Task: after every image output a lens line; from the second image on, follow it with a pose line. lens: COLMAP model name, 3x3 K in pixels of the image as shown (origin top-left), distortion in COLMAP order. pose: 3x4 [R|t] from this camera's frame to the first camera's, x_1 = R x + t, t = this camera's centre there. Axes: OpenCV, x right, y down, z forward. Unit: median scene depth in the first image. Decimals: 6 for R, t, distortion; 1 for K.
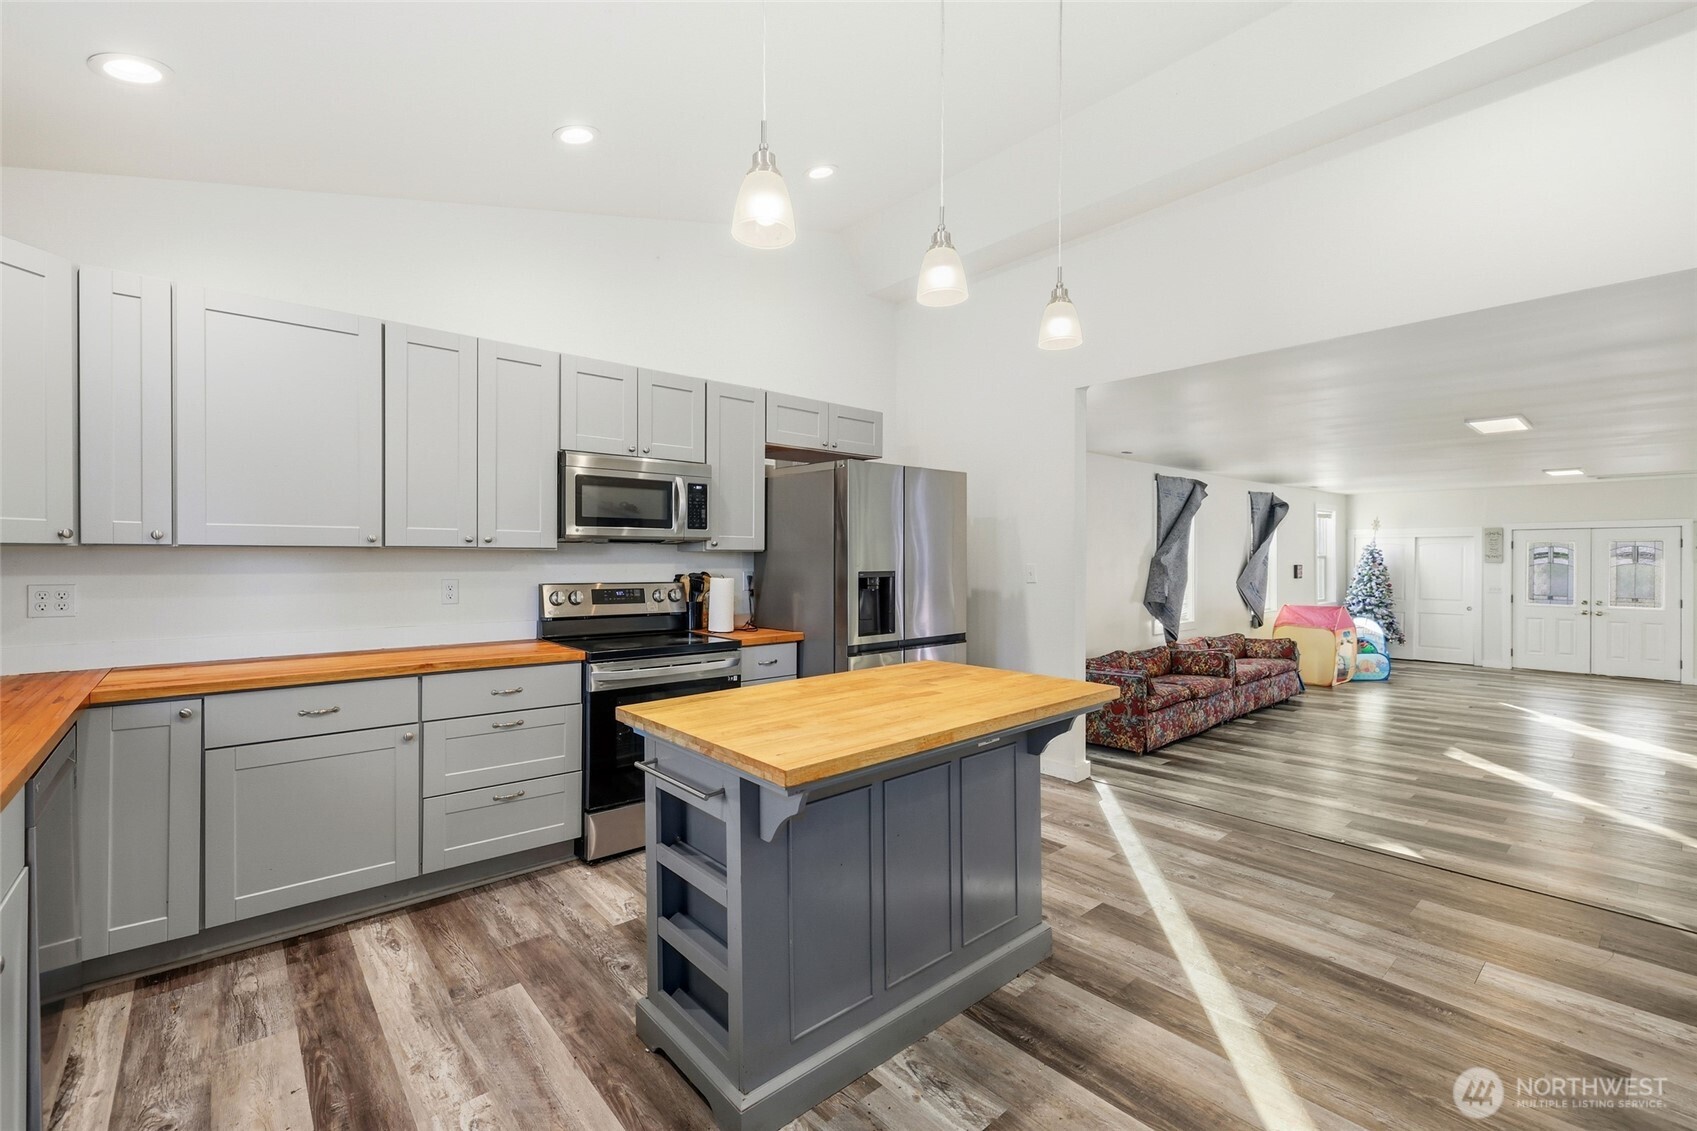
lens RADIAL K [[732.8, 0, 856.3], [0, 732.8, 555.7], [0, 0, 1]] dist [0.000404, -0.000092]
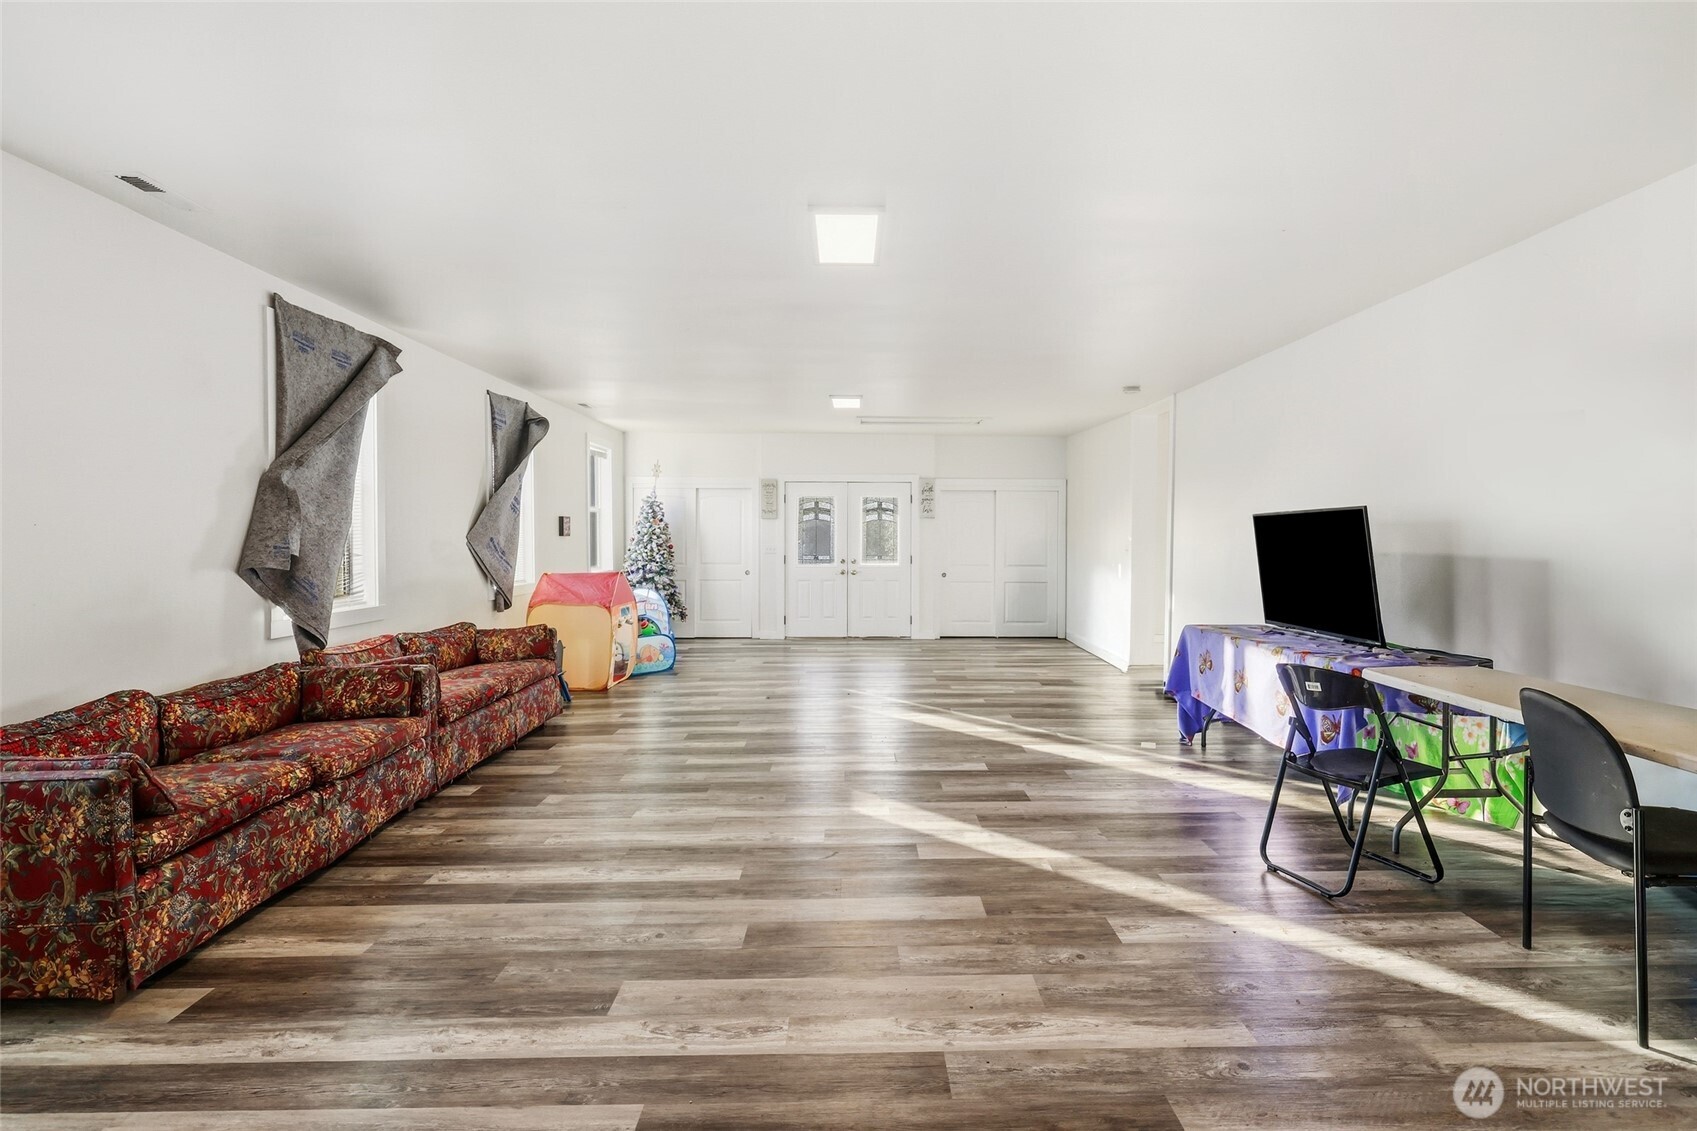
lens RADIAL K [[859.3, 0, 848.5], [0, 859.3, 565.5], [0, 0, 1]] dist [-0.001417, 0.000037]
pose [[0.663801, -0.025085, 0.747488, 0.215445], [-0.003602, 0.999319, 0.036735, 0.034929], [-0.747900, -0.027077, 0.663259, 0.323083]]
